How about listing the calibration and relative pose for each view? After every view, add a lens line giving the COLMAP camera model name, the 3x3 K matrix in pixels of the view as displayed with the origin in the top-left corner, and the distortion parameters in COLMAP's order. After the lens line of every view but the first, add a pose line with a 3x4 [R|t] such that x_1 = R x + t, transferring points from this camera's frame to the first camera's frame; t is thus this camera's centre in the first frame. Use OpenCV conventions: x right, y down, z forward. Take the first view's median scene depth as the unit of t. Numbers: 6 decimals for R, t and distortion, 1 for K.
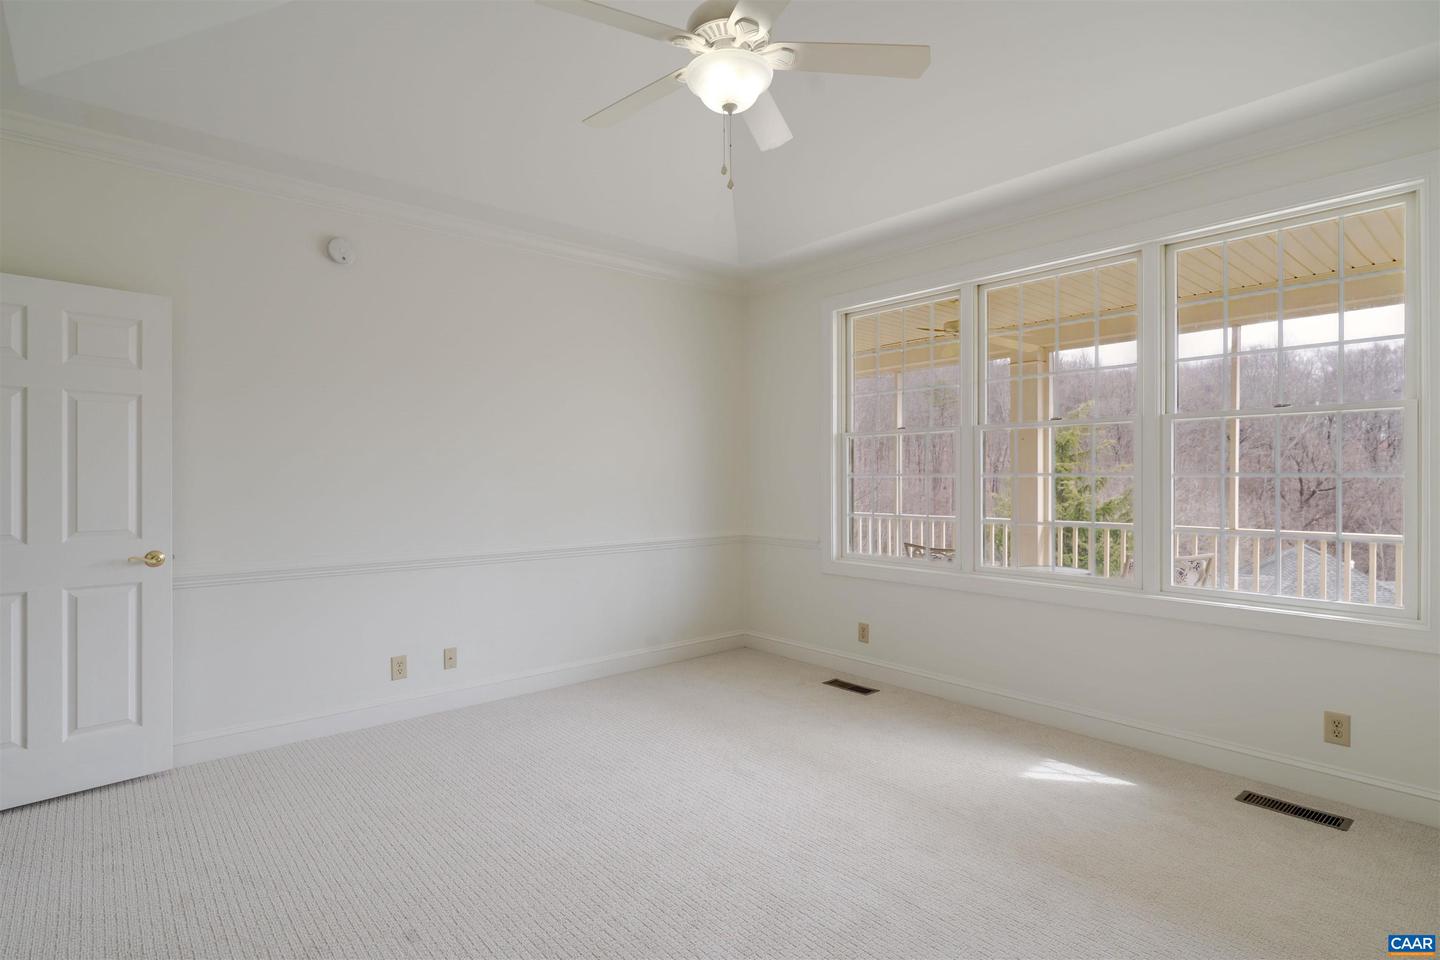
lens RADIAL K [[728.6, 0, 720.0], [0, 728.6, 480.0], [0, 0, 1]] dist [0.035763, -0.000543]
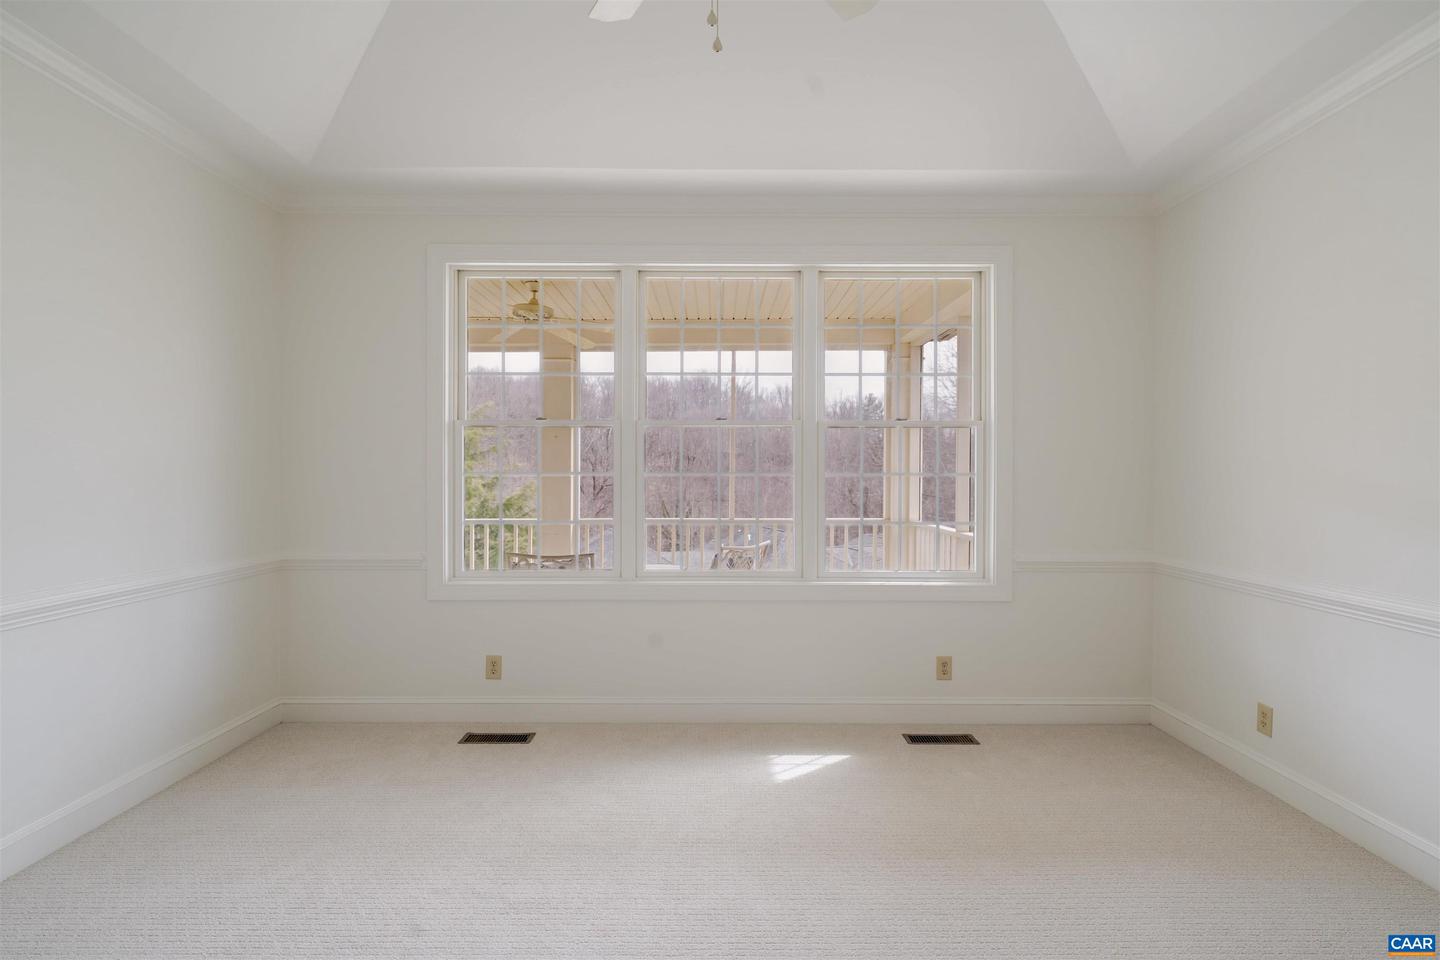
lens RADIAL K [[728.3, 0, 720.0], [0, 728.3, 480.0], [0, 0, 1]] dist [0.002947, 0.000074]
pose [[0.667907, -0.003718, 0.744236, -0.225377], [0.001752, 0.999993, 0.003423, -0.001719], [-0.744243, -0.000982, 0.667908, 0.254849]]
